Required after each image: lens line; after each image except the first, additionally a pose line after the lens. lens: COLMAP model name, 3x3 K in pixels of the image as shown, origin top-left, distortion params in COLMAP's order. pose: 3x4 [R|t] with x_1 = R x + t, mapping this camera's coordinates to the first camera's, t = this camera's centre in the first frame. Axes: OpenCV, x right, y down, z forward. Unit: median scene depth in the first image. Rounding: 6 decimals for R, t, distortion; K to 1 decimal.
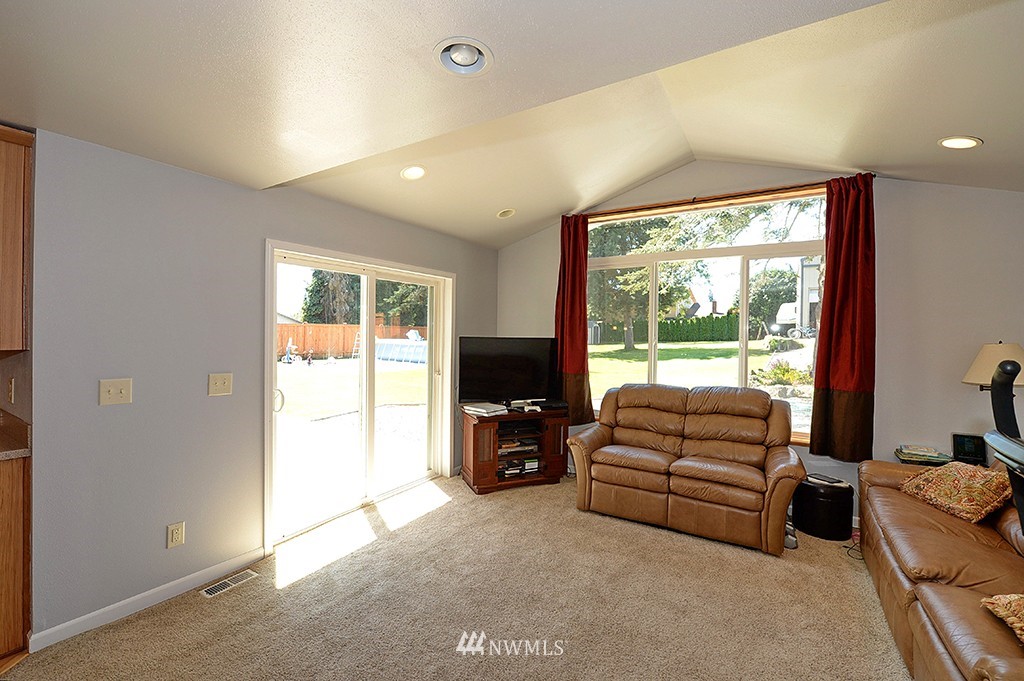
lens RADIAL K [[435.5, 0, 512.5], [0, 435.5, 340.3], [0, 0, 1]] dist [-0.002181, -0.001224]
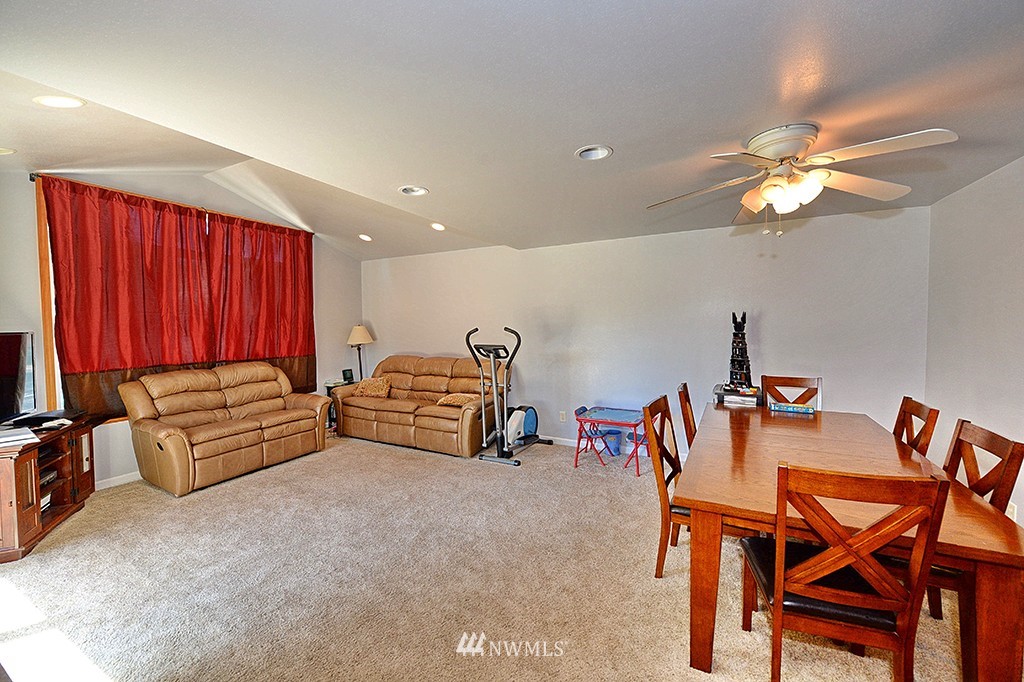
lens RADIAL K [[407.9, 0, 514.8], [0, 407.9, 338.7], [0, 0, 1]] dist [-0.006204, -0.000956]
pose [[-0.074125, -0.055215, 0.995719, -0.916393], [0.023527, 0.998091, 0.057098, -0.024129], [-0.996971, 0.027659, -0.072684, 0.285582]]
